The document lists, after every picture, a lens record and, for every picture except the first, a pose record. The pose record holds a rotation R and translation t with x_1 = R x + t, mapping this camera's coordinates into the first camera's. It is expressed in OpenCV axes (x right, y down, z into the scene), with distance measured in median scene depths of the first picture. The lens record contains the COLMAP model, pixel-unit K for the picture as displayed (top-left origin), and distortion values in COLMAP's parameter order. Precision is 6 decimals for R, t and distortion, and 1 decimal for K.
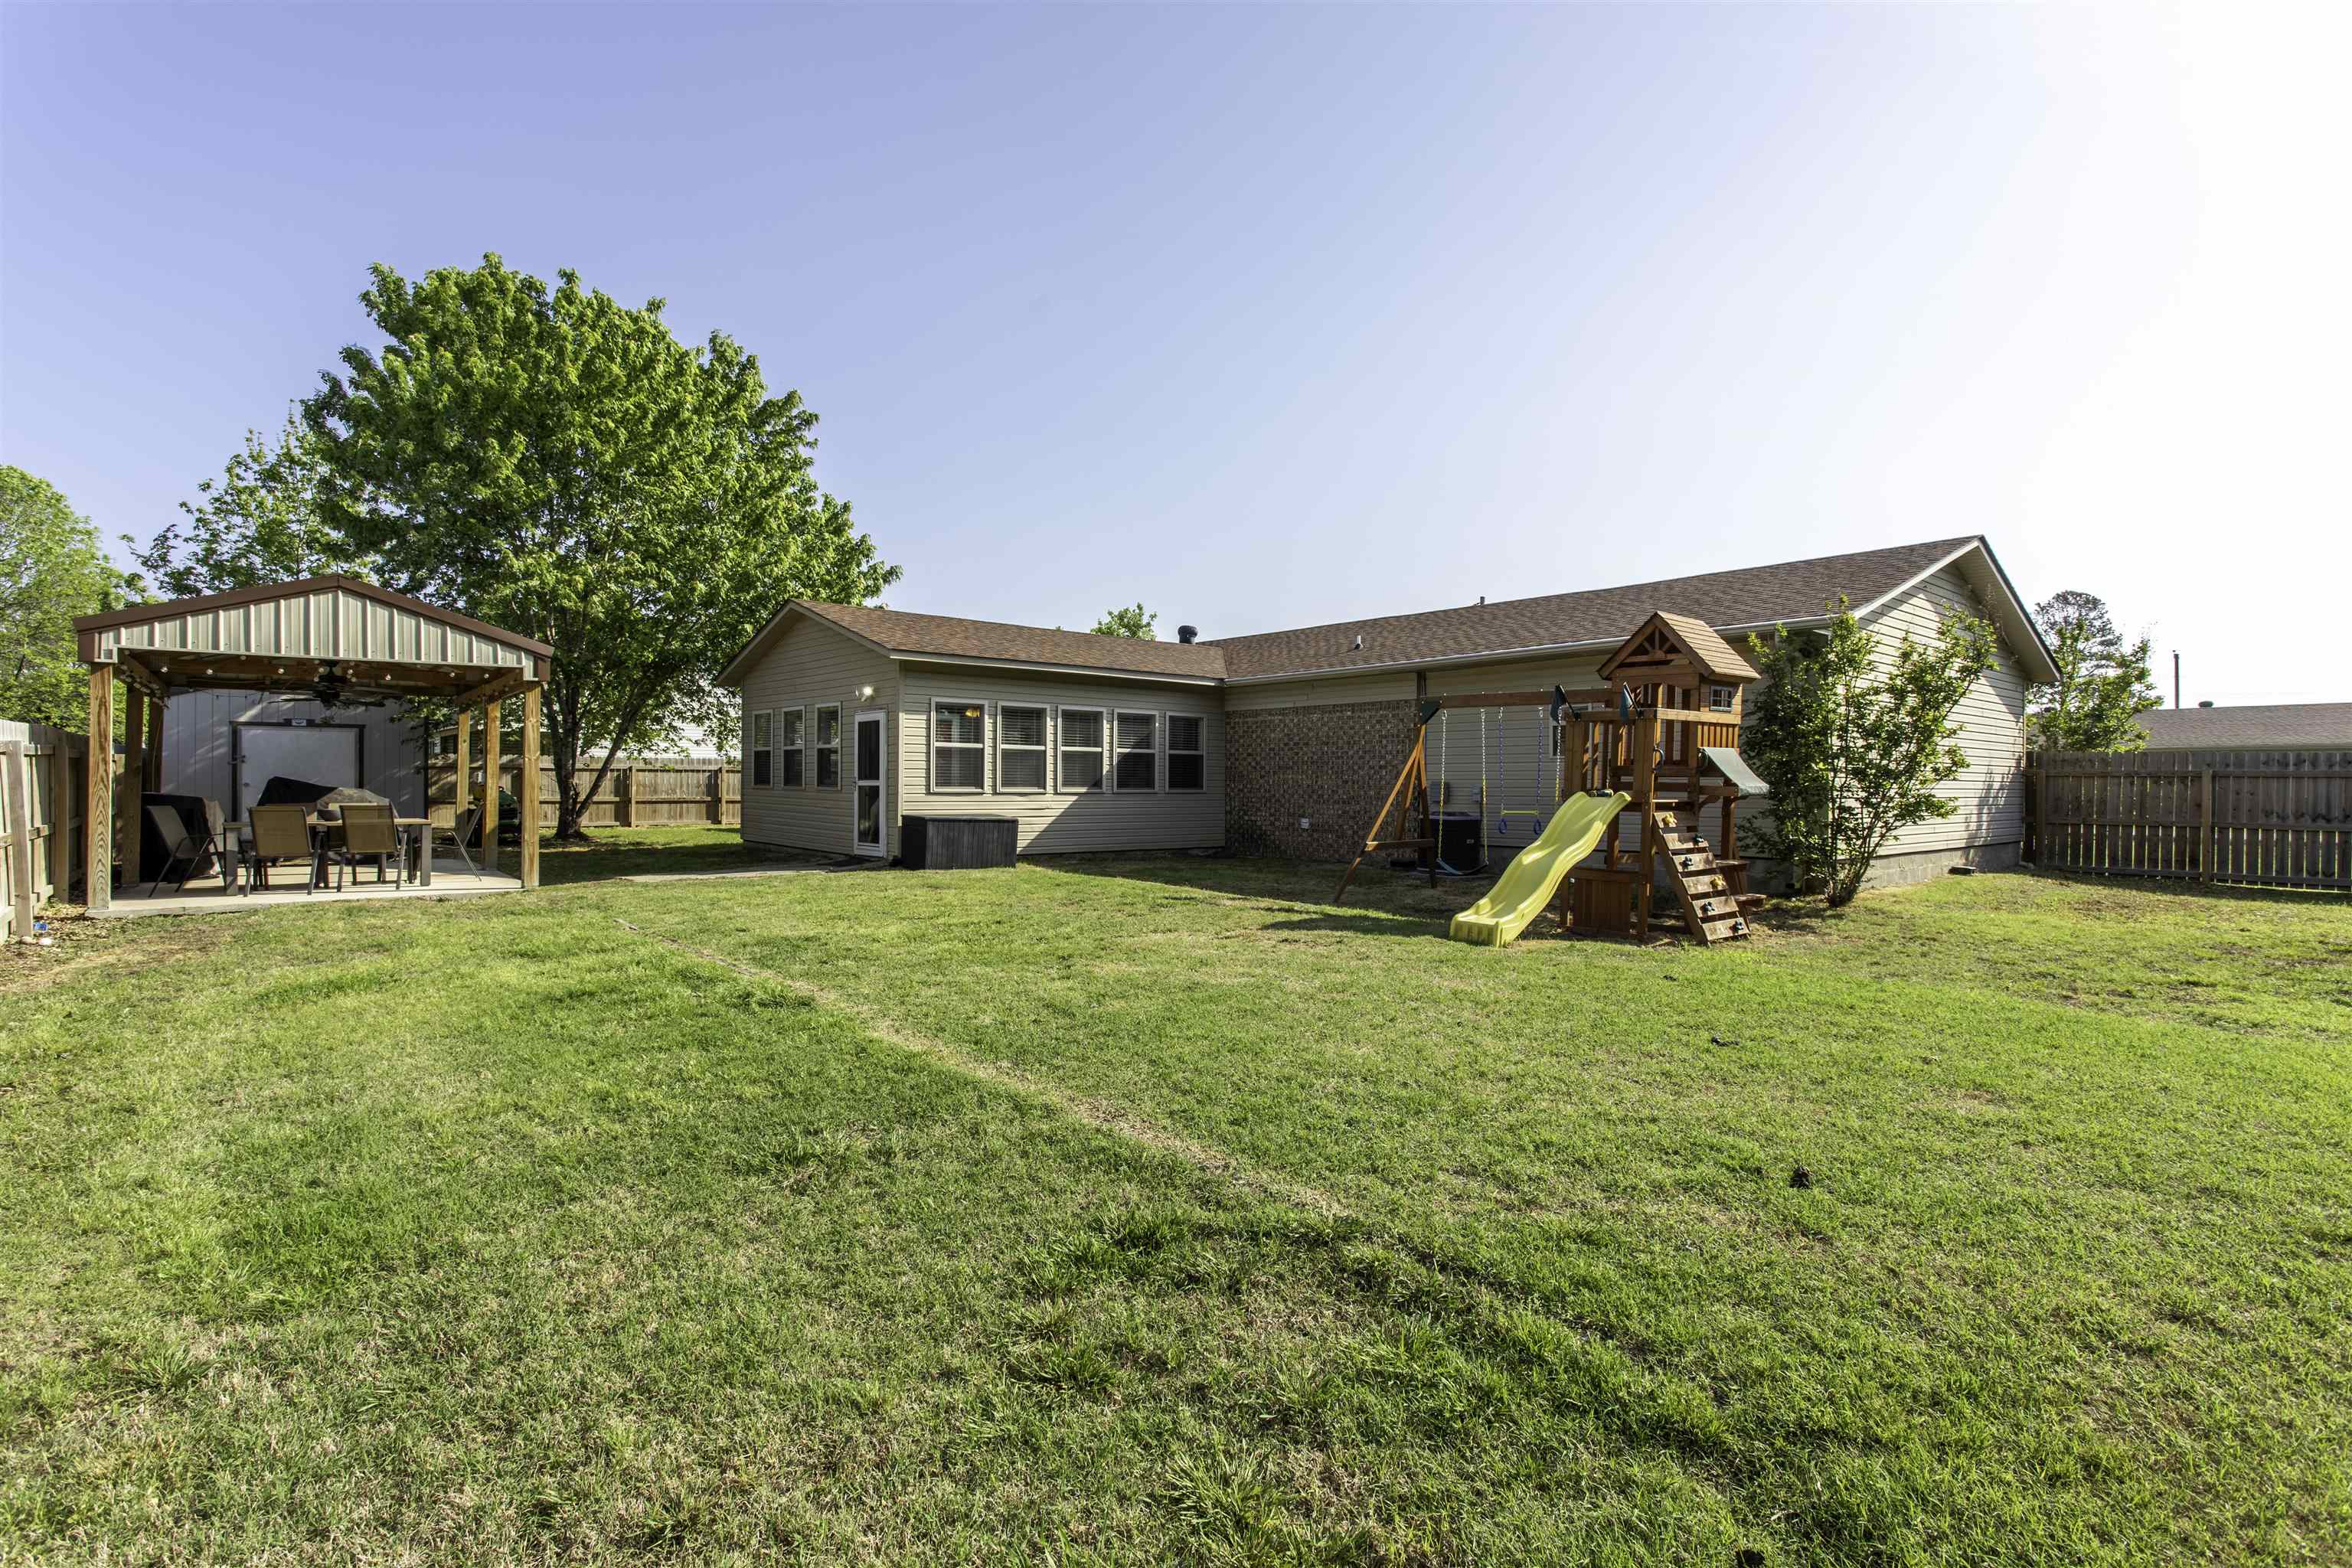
lens RADIAL K [[1108.0, 0, 1165.3], [0, 1108.0, 773.5], [0, 0, 1]] dist [0.003996, 0.000845]
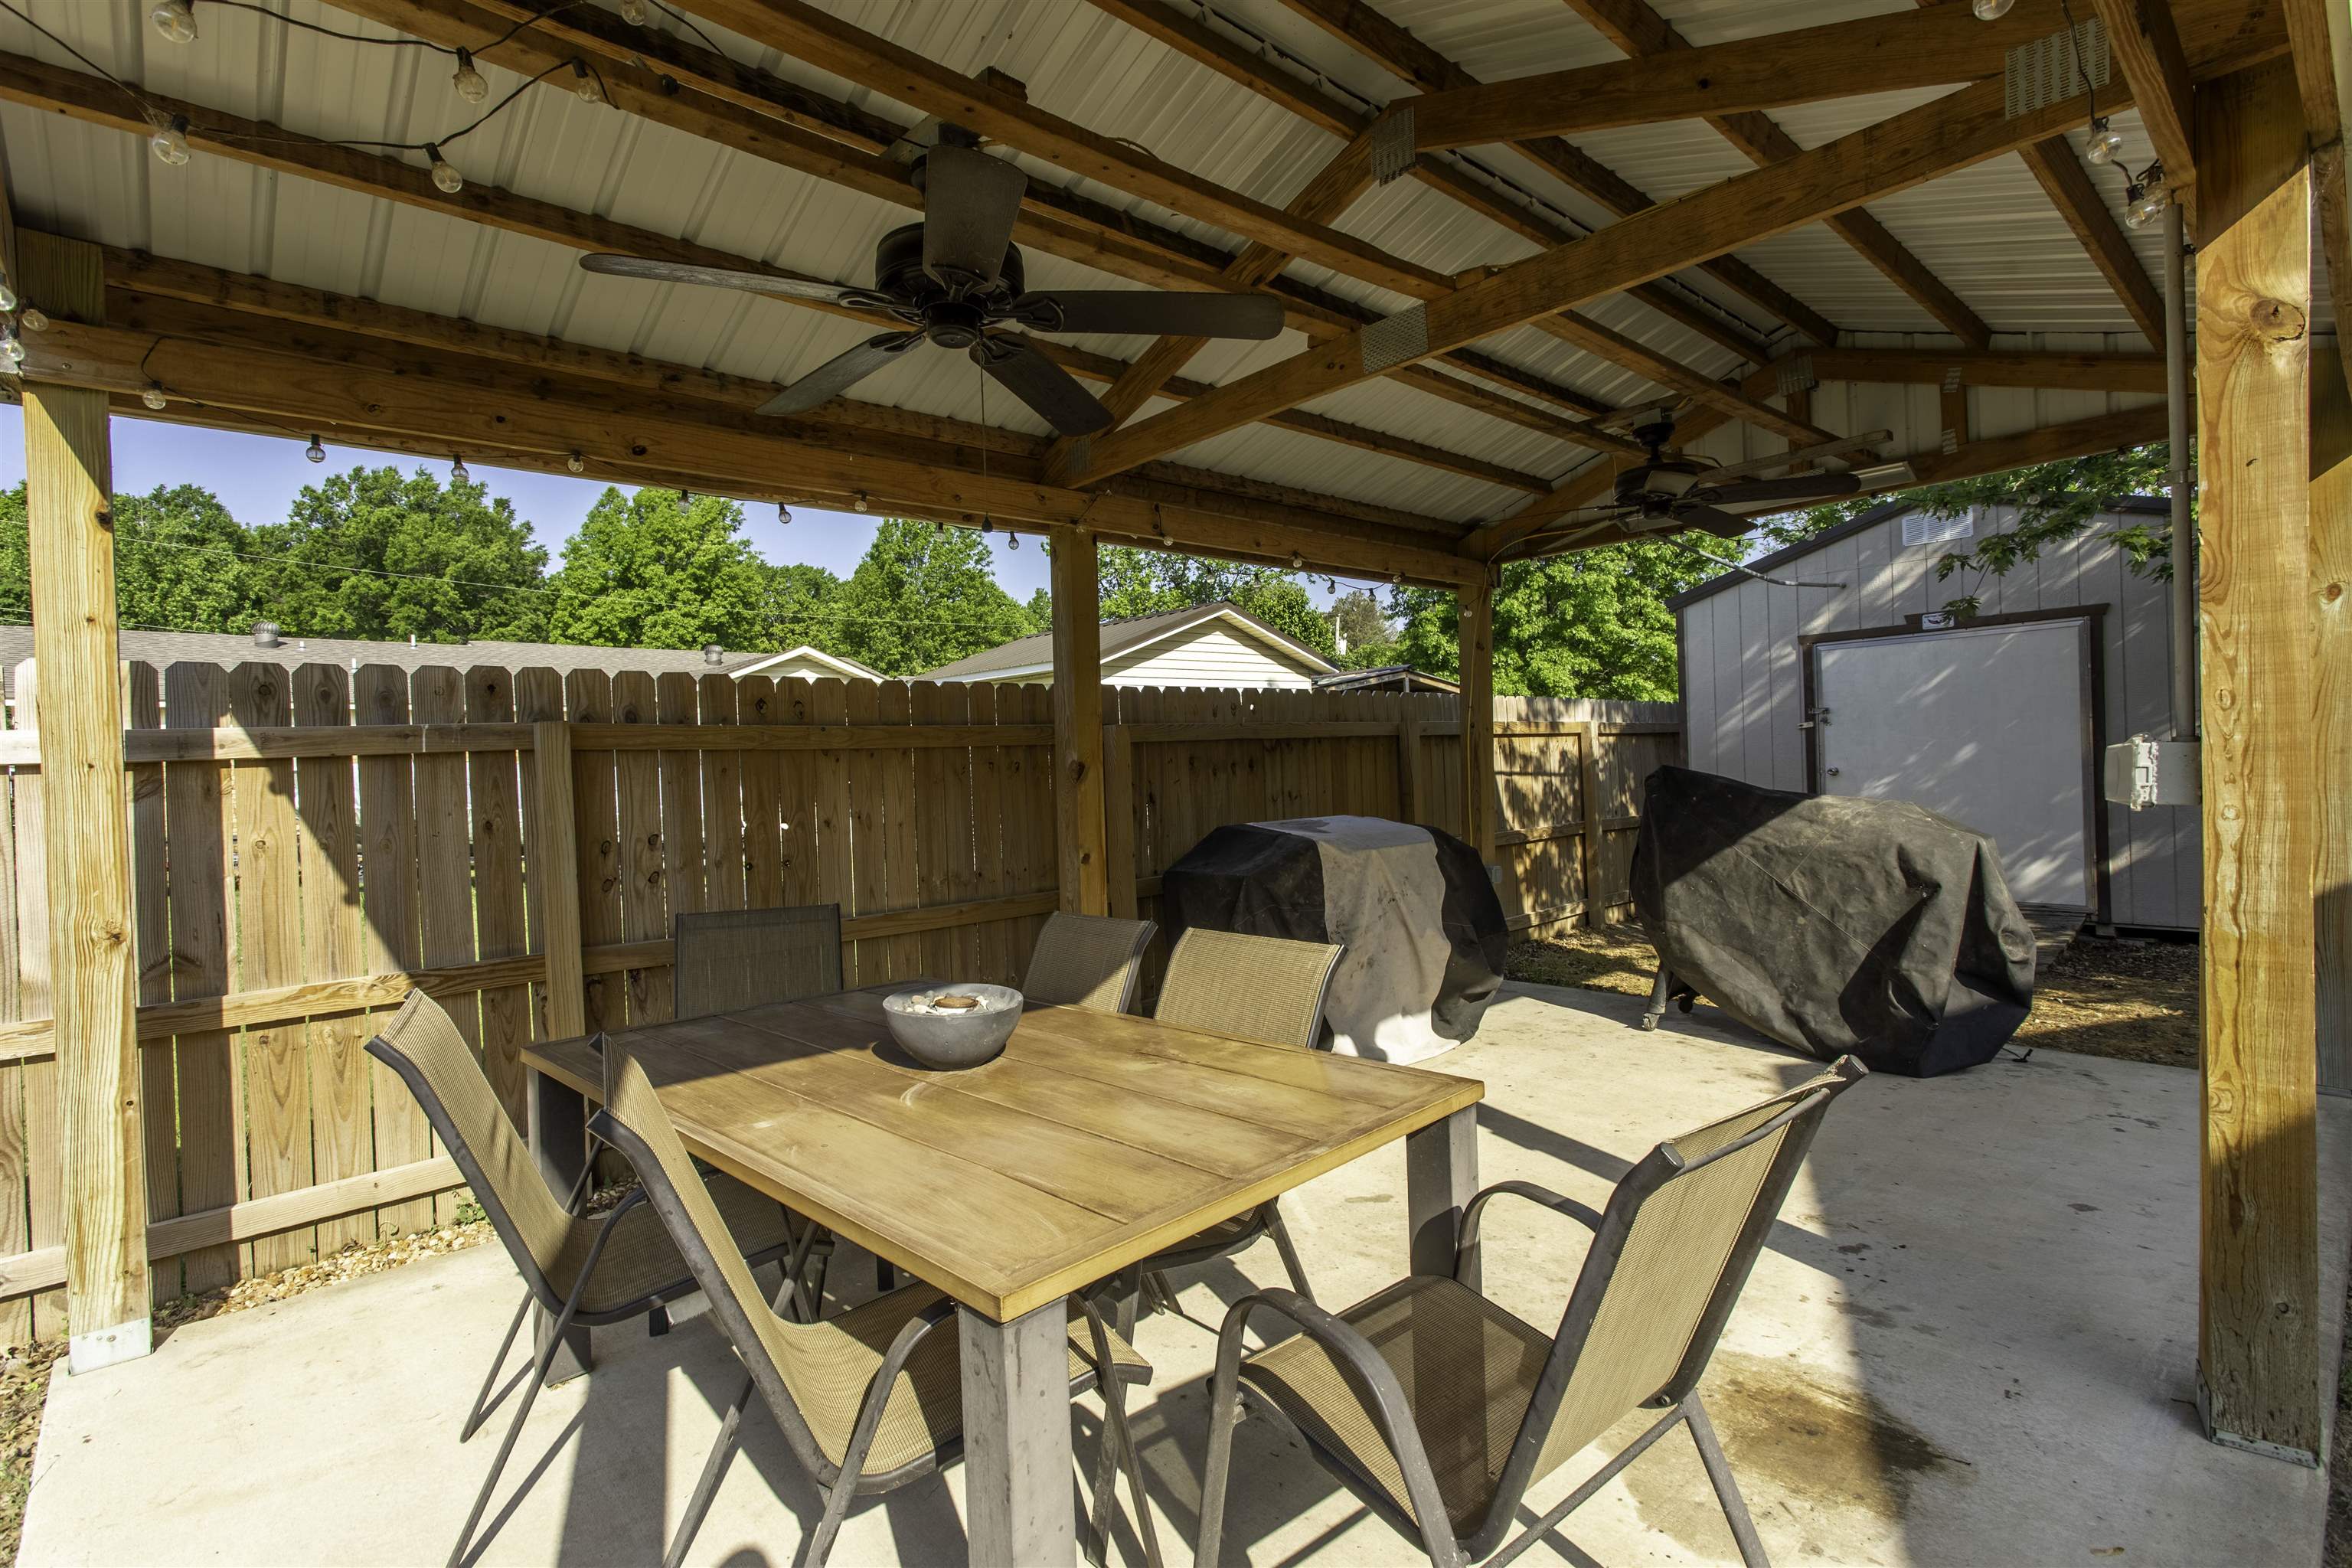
lens RADIAL K [[1108.0, 0, 1173.7], [0, 1108.0, 783.1], [0, 0, 1]] dist [0.003996, 0.000845]
pose [[0.070181, 0.006332, -0.997514, -0.560515], [0.043666, 0.999002, 0.009414, -0.002808], [0.996578, -0.044218, 0.069835, 0.992394]]
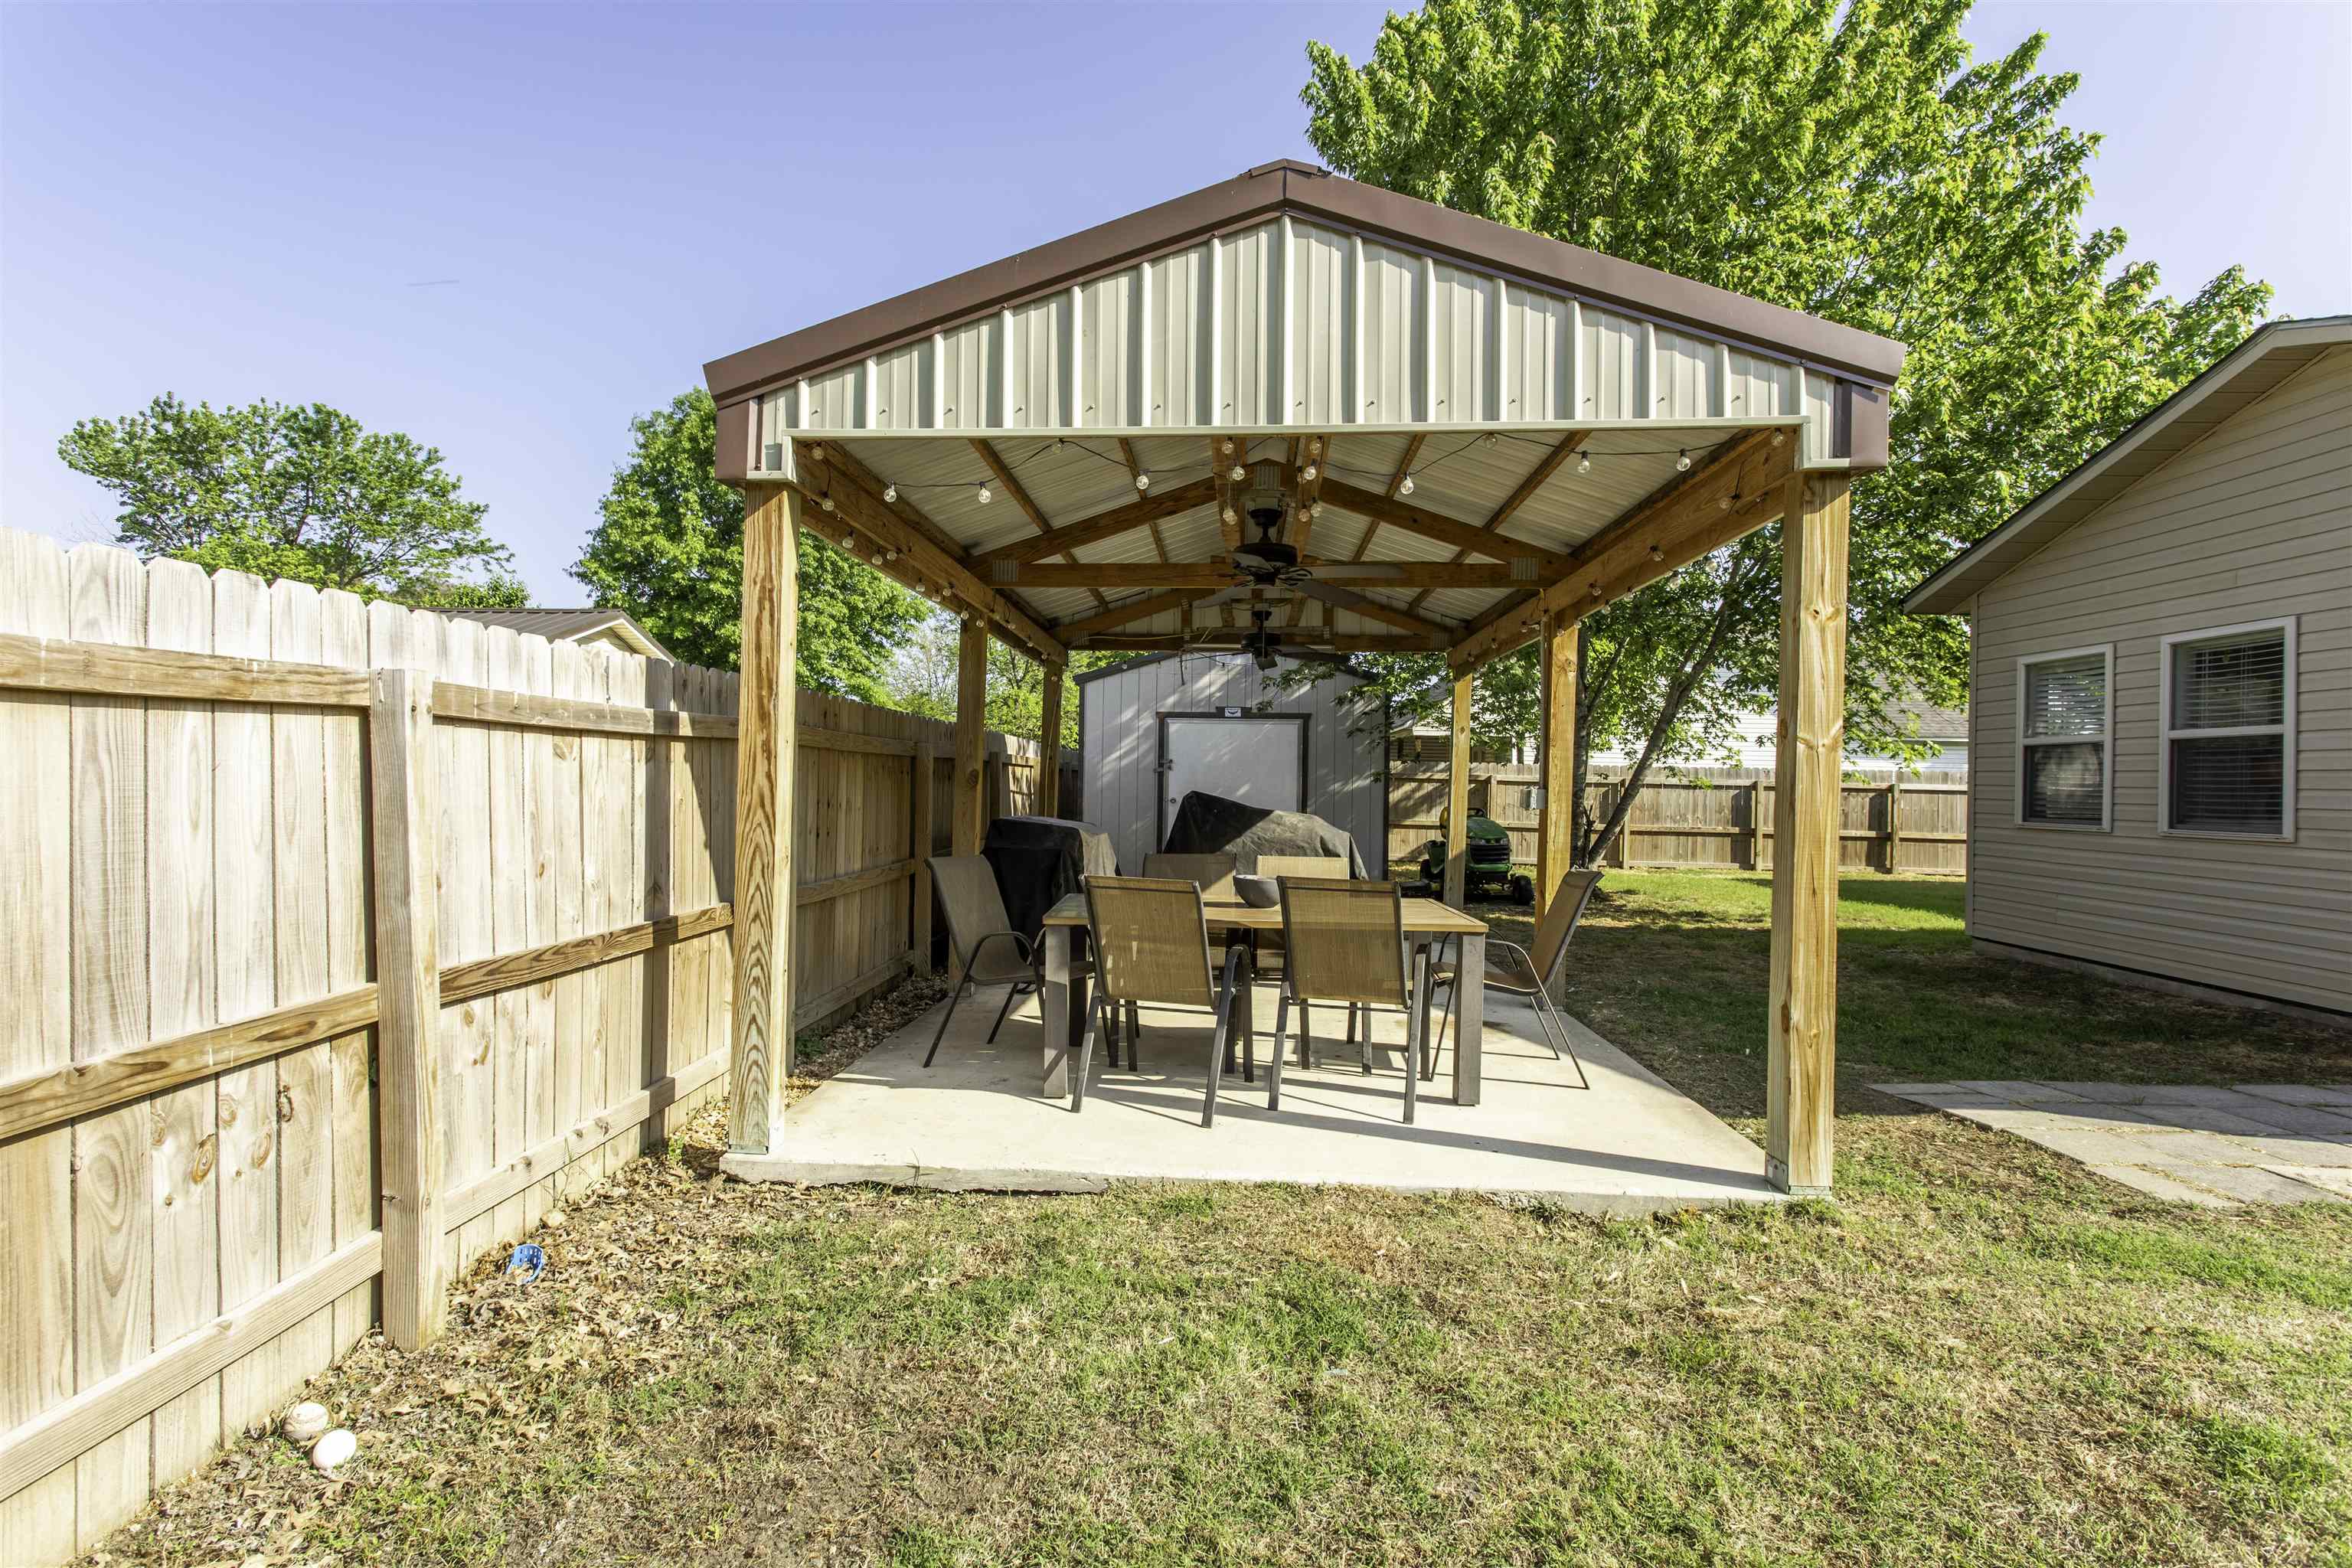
lens RADIAL K [[1108.0, 0, 1179.1], [0, 1108.0, 787.7], [0, 0, 1]] dist [0.003996, 0.000845]
pose [[0.746227, 0.010469, -0.665609, -0.501190], [-0.011145, 0.999933, 0.003234, -0.001280], [0.665598, 0.005005, 0.746293, 0.673285]]
